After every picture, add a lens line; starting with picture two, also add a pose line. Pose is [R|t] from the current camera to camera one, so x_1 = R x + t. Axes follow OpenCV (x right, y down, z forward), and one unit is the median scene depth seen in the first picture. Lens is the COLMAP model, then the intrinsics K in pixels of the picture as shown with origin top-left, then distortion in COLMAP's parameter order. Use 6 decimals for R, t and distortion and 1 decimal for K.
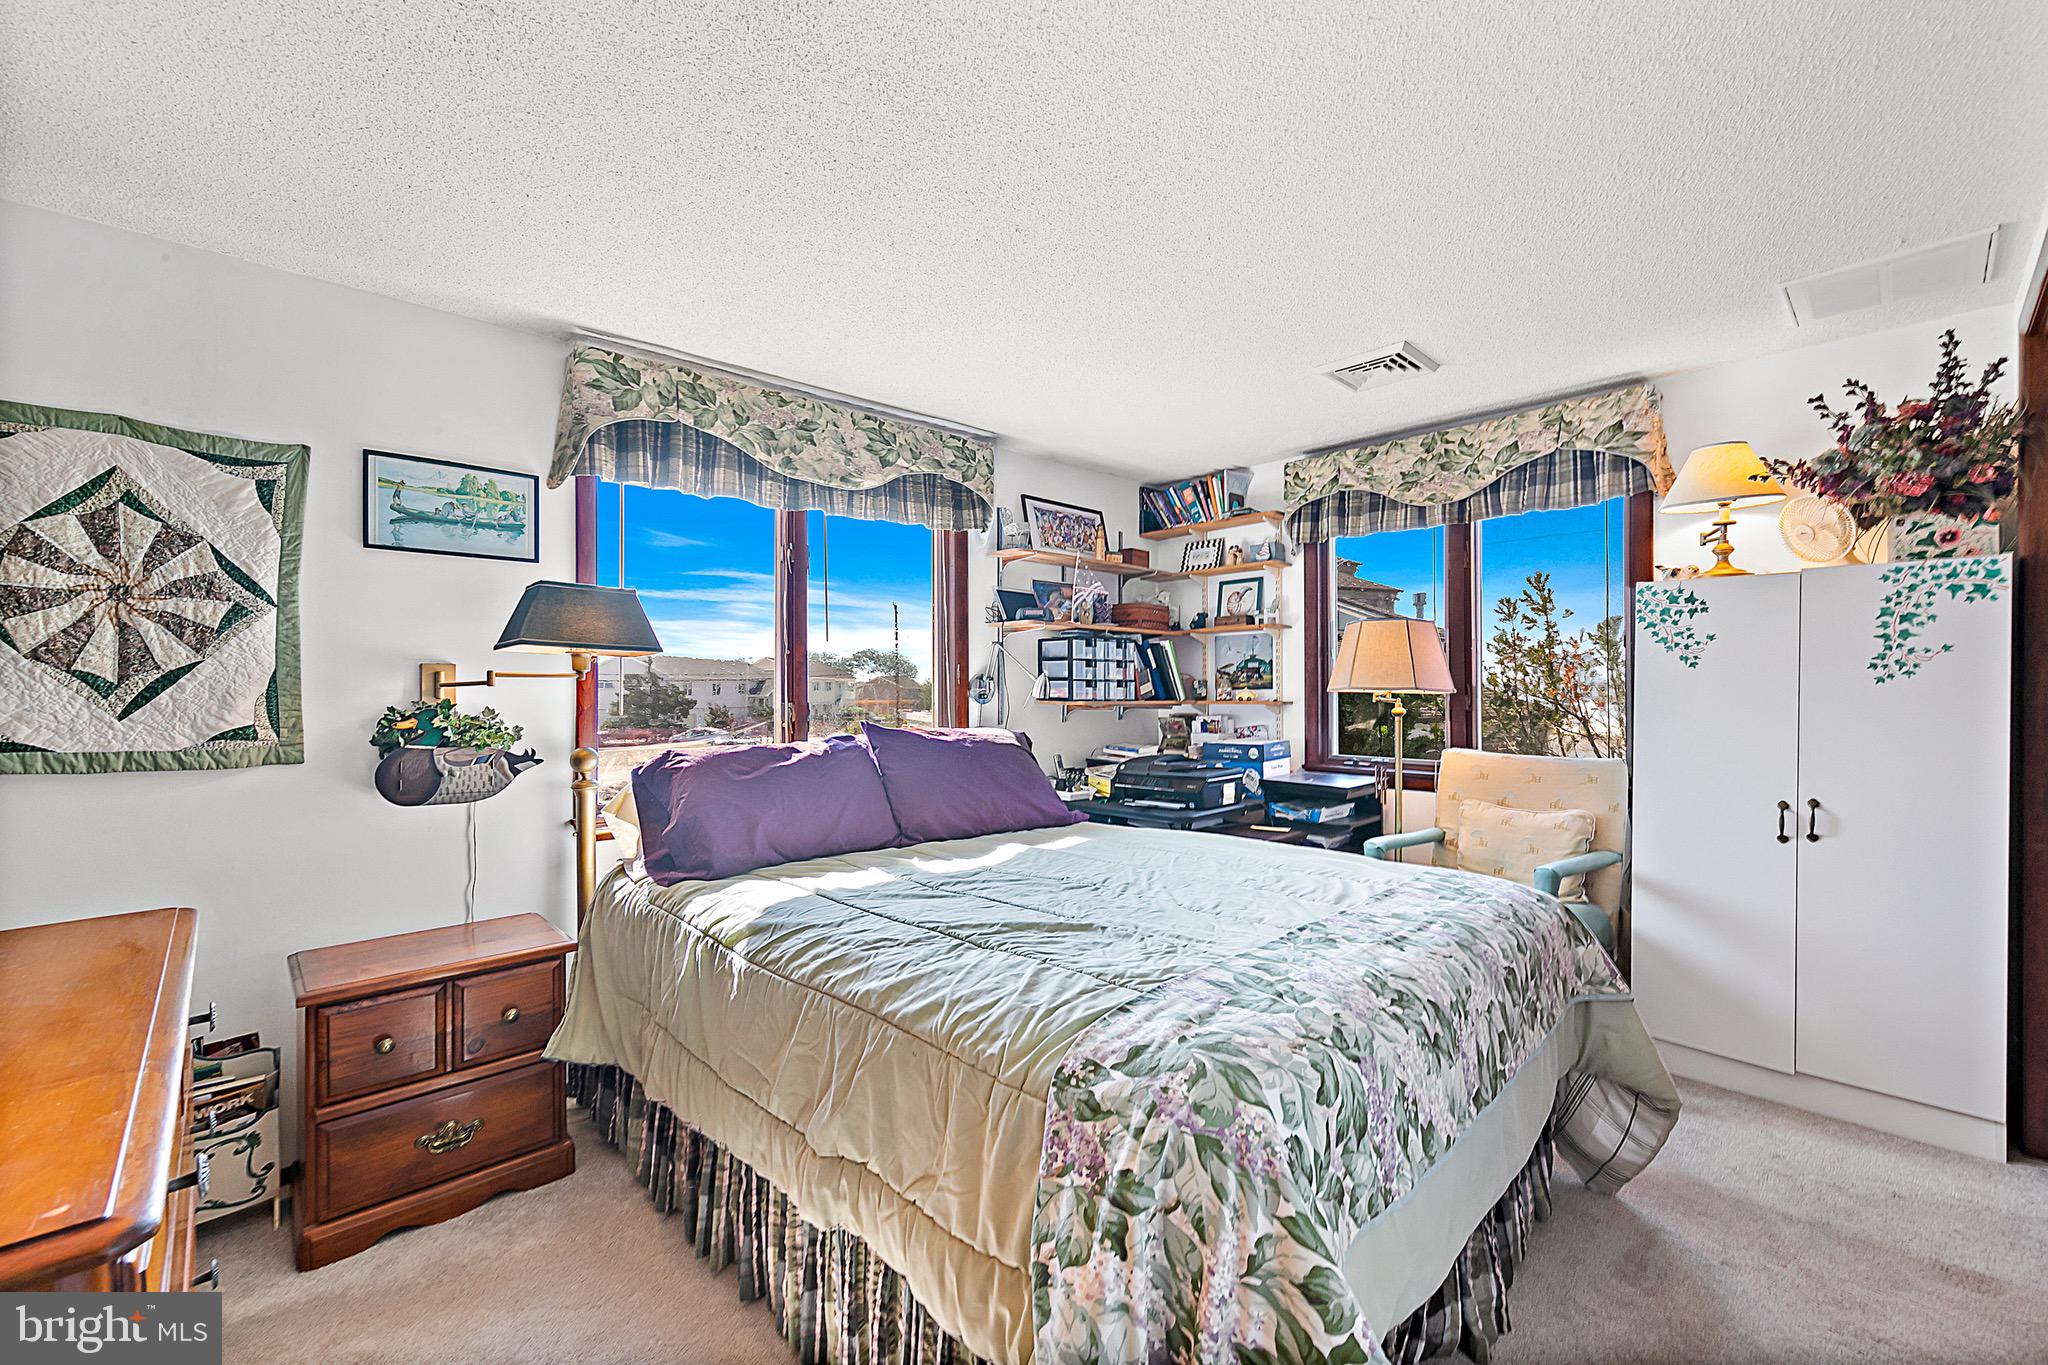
lens RADIAL K [[849.9, 0, 1019.6], [0, 849.9, 685.5], [0, 0, 1]] dist [0.001729, 0.000228]
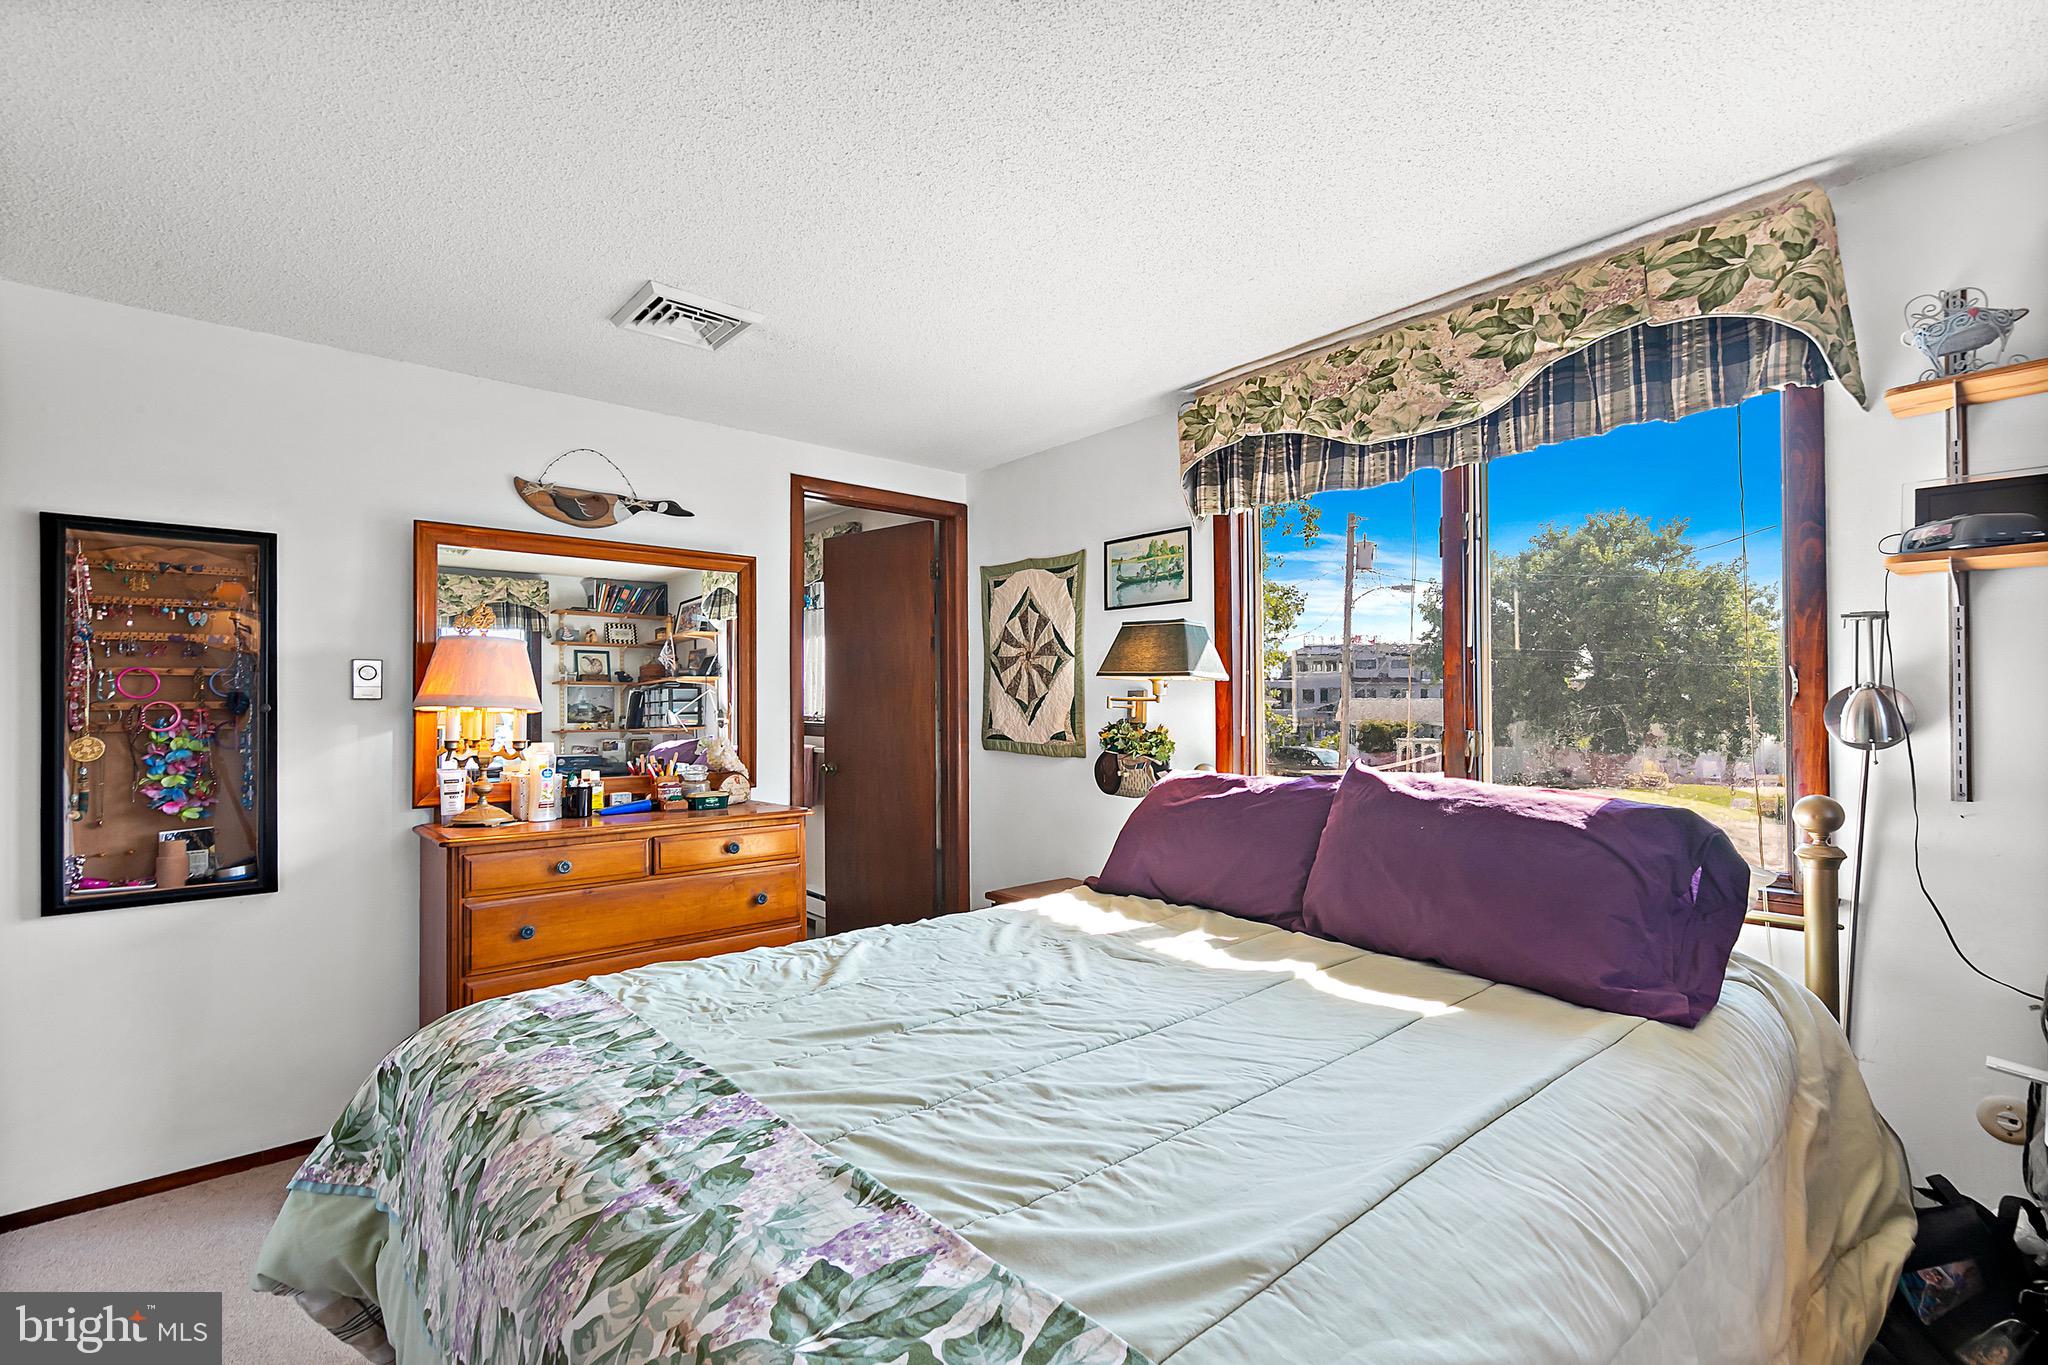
lens RADIAL K [[919.9, 0, 1028.8], [0, 919.9, 692.6], [0, 0, 1]] dist [0.003488, -0.000657]
pose [[-0.048846, -0.006064, -0.998788, 0.727286], [0.009844, 0.999930, -0.006552, -0.013770], [0.998758, -0.010152, -0.048783, 0.876933]]
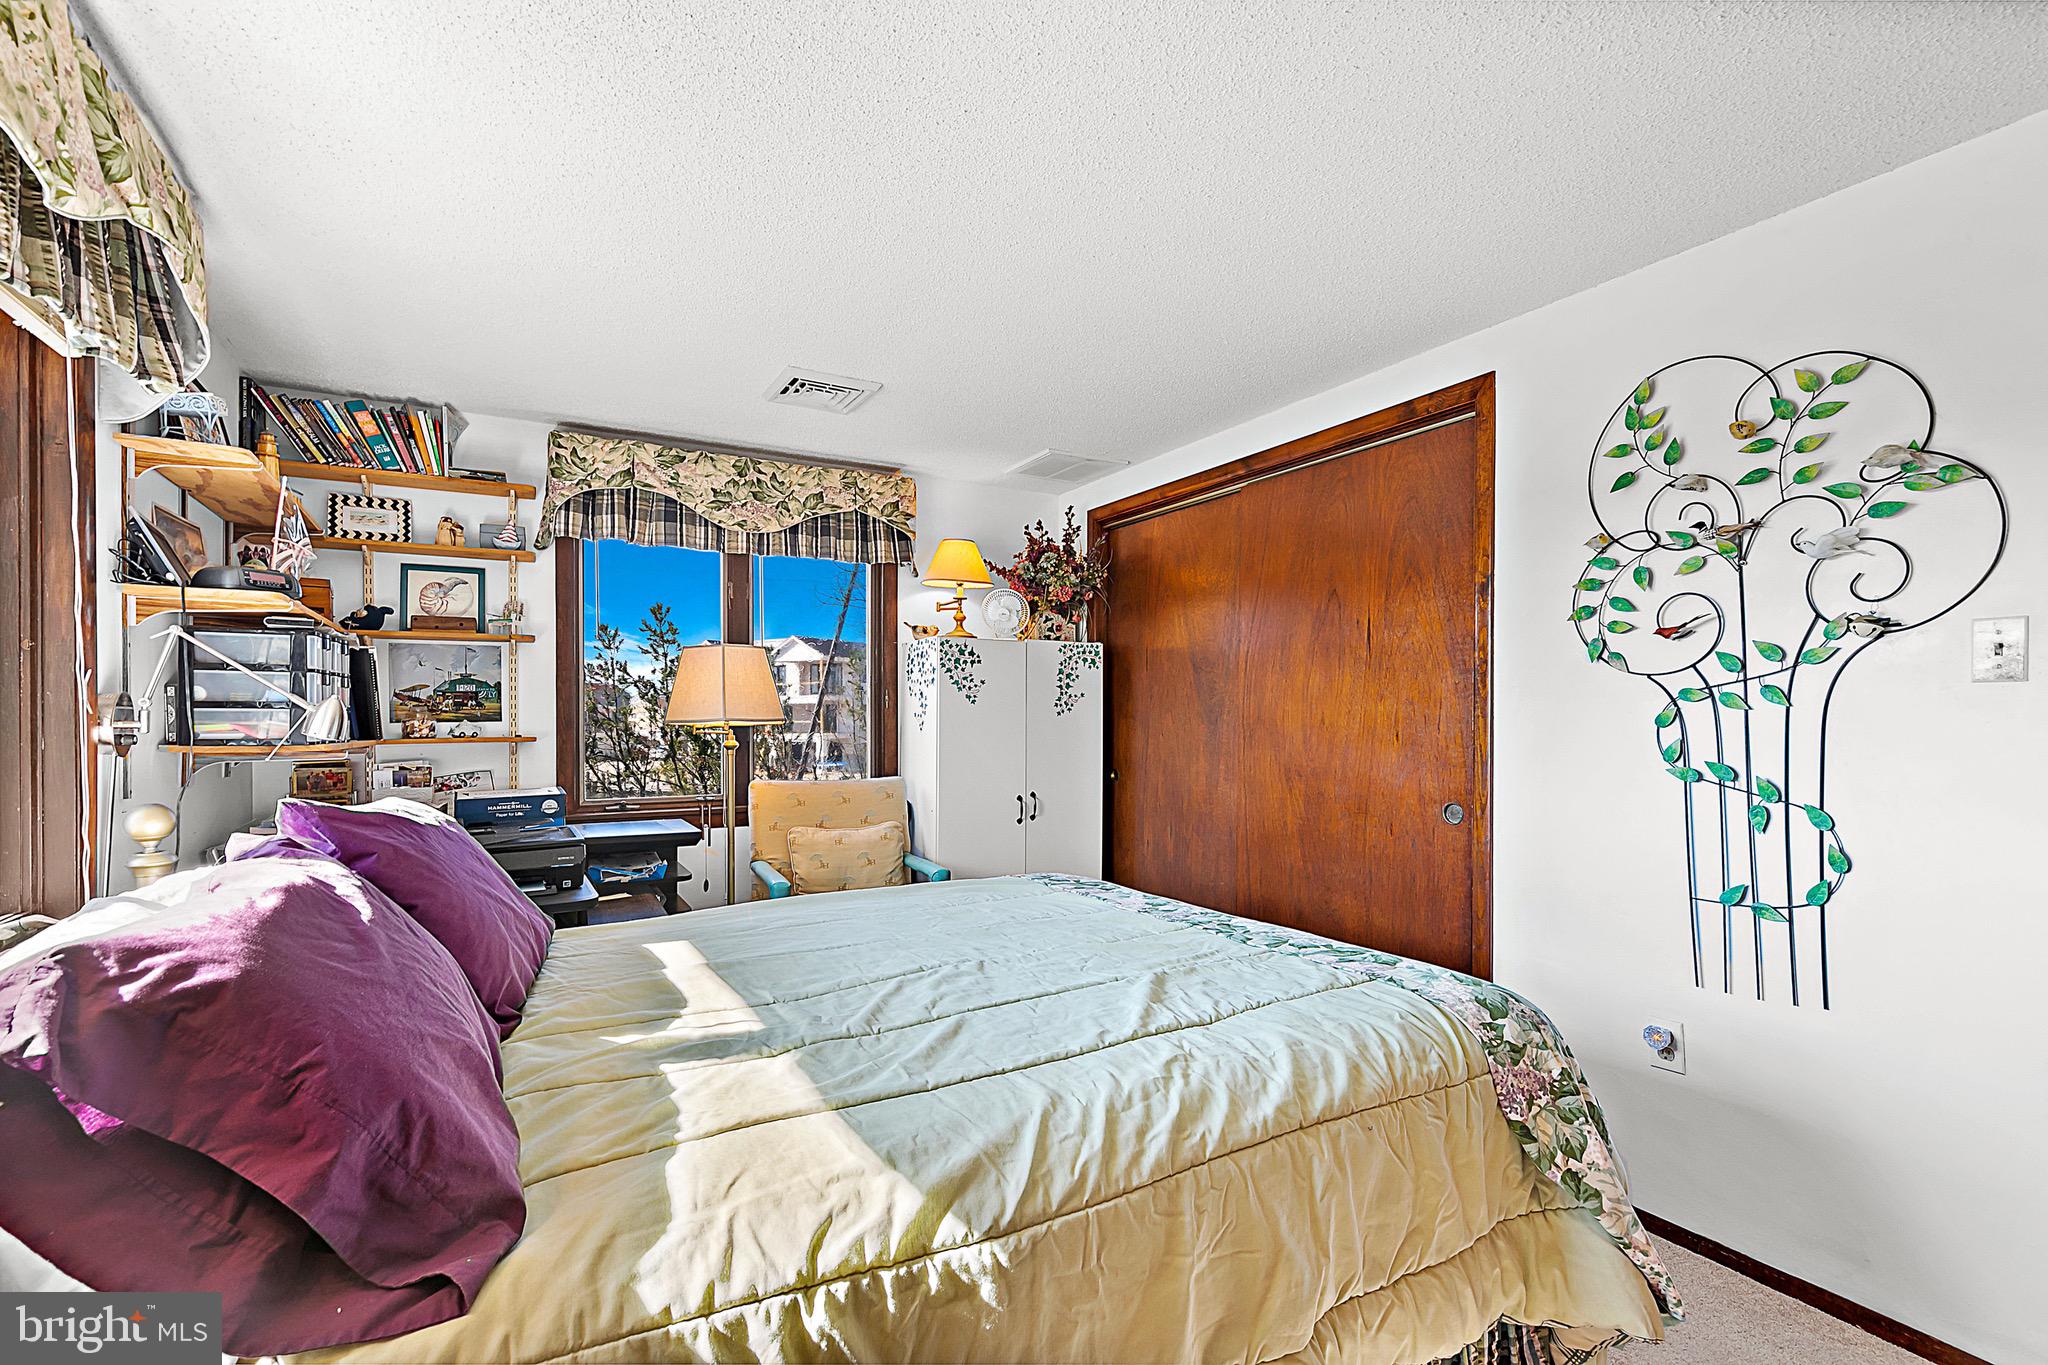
lens RADIAL K [[919.9, 0, 1001.6], [0, 919.9, 716.3], [0, 0, 1]] dist [0.003488, -0.000657]
pose [[0.244051, 0.000990, 0.969762, -0.651190], [-0.001307, 0.999999, -0.000692, -0.000350], [-0.969761, -0.001098, 0.244052, 0.638552]]
